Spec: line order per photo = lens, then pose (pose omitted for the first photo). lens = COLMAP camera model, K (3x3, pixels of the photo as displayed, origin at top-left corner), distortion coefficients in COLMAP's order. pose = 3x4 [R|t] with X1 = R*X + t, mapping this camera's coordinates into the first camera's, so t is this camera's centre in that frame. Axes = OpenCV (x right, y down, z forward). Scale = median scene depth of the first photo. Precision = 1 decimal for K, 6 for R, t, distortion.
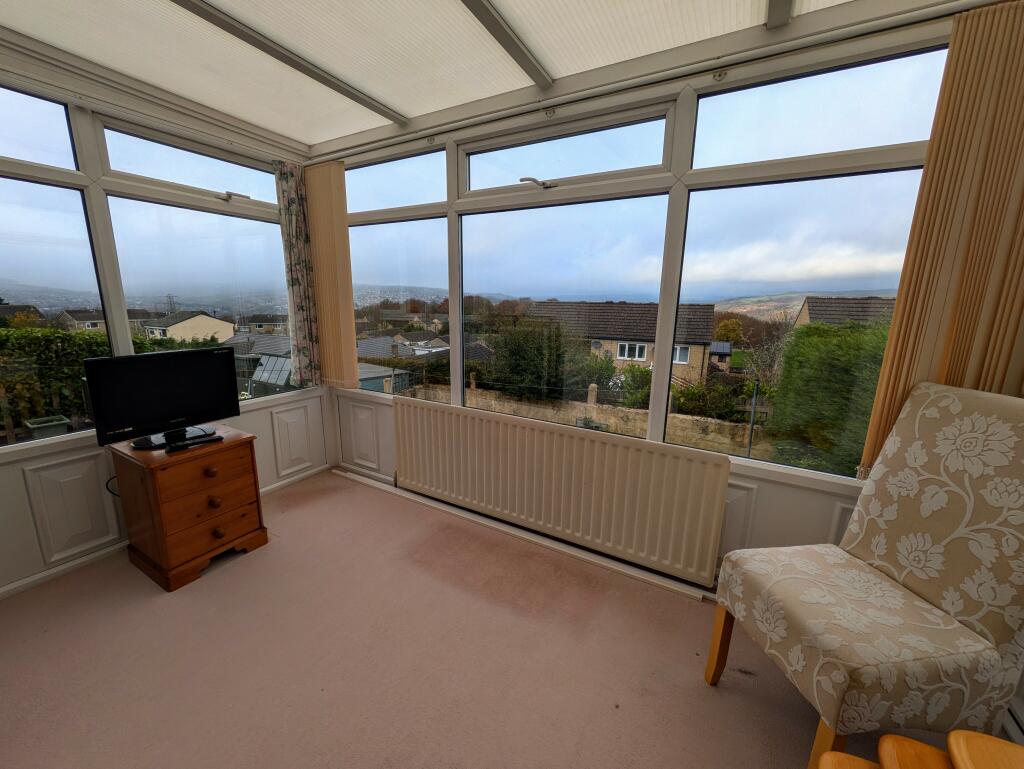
lens RADIAL K [[406.1, 0, 505.0], [0, 406.1, 378.0], [0, 0, 1]] dist [0.002342, -0.001315]
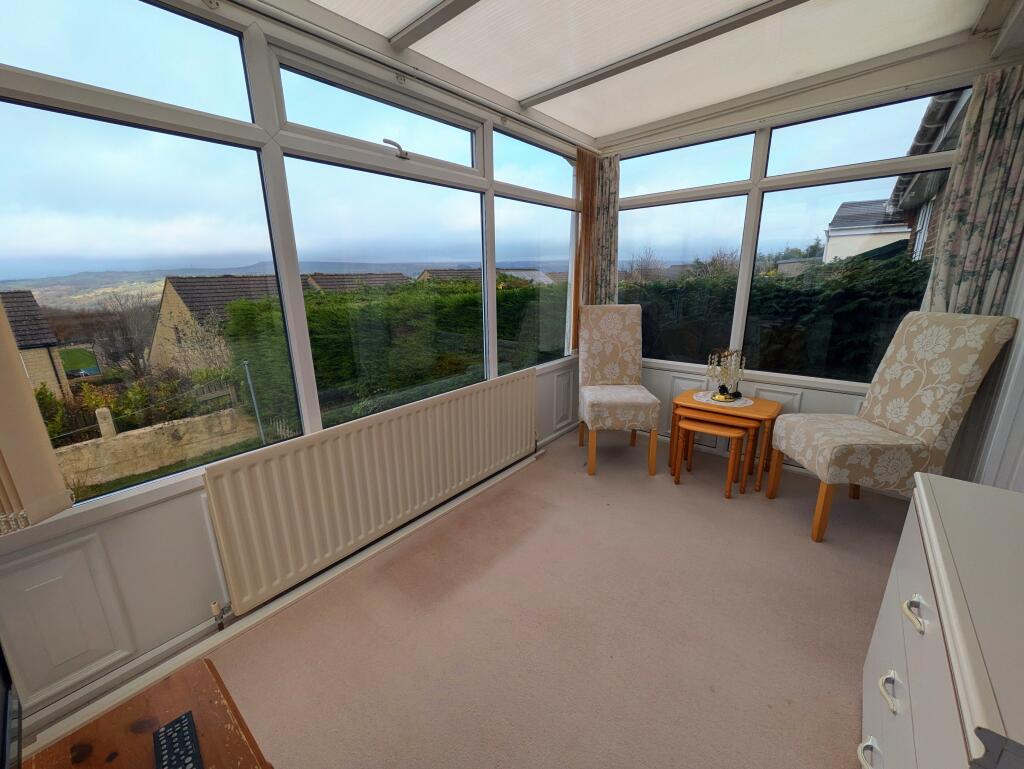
lens RADIAL K [[406.1, 0, 506.2], [0, 406.1, 382.4], [0, 0, 1]] dist [0.002342, -0.001315]
pose [[0.178582, -0.271208, 0.945809, -0.143415], [0.216910, 0.948463, 0.231014, -0.021437], [-0.959718, 0.163901, 0.228206, 0.100732]]
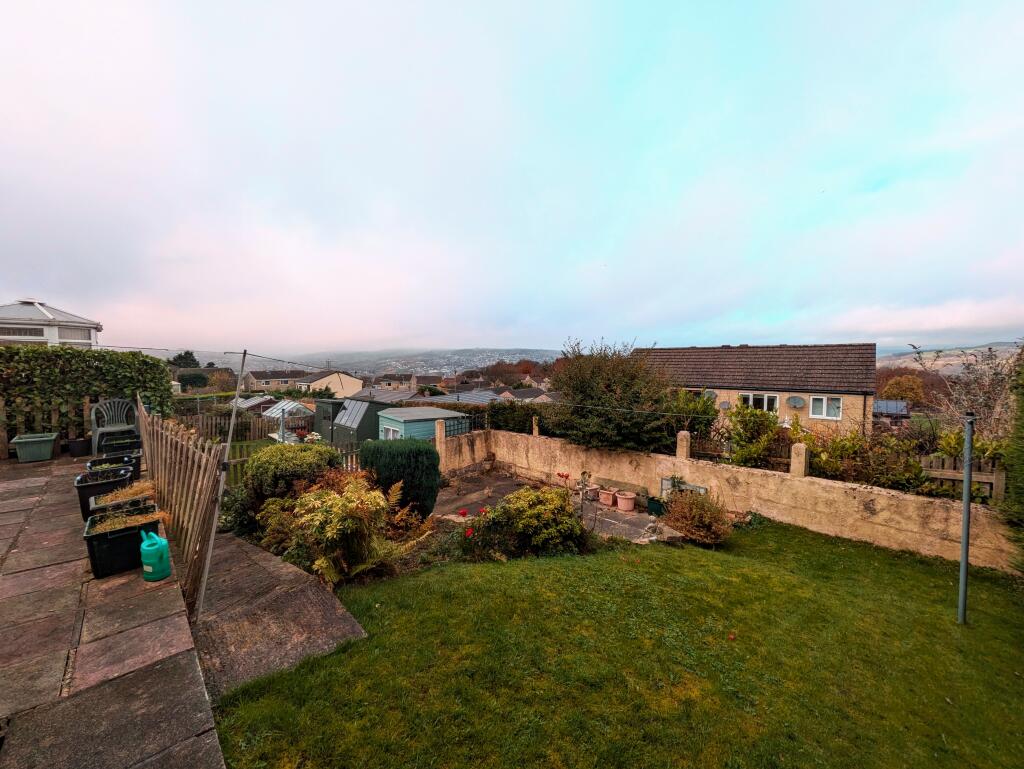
lens RADIAL K [[406.1, 0, 505.6], [0, 406.1, 382.9], [0, 0, 1]] dist [0.002342, -0.001315]
pose [[0.962786, -0.002701, -0.270253, 0.103916], [-0.033694, 0.990949, -0.129940, 0.034520], [0.268158, 0.134210, 0.953981, 0.191380]]
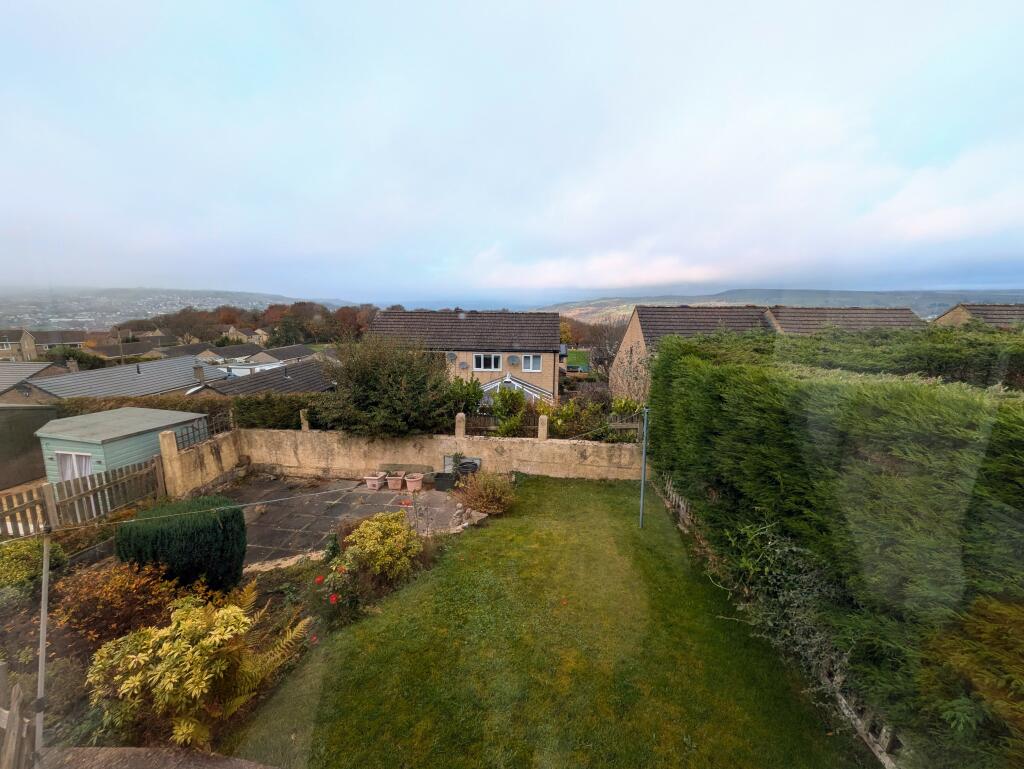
lens RADIAL K [[406.1, 0, 507.9], [0, 406.1, 382.4], [0, 0, 1]] dist [0.002342, -0.001315]
pose [[0.929520, -0.073934, 0.361285, 0.006335], [0.075289, 0.997108, 0.010348, -0.050775], [-0.361005, 0.017582, 0.932398, 0.166893]]
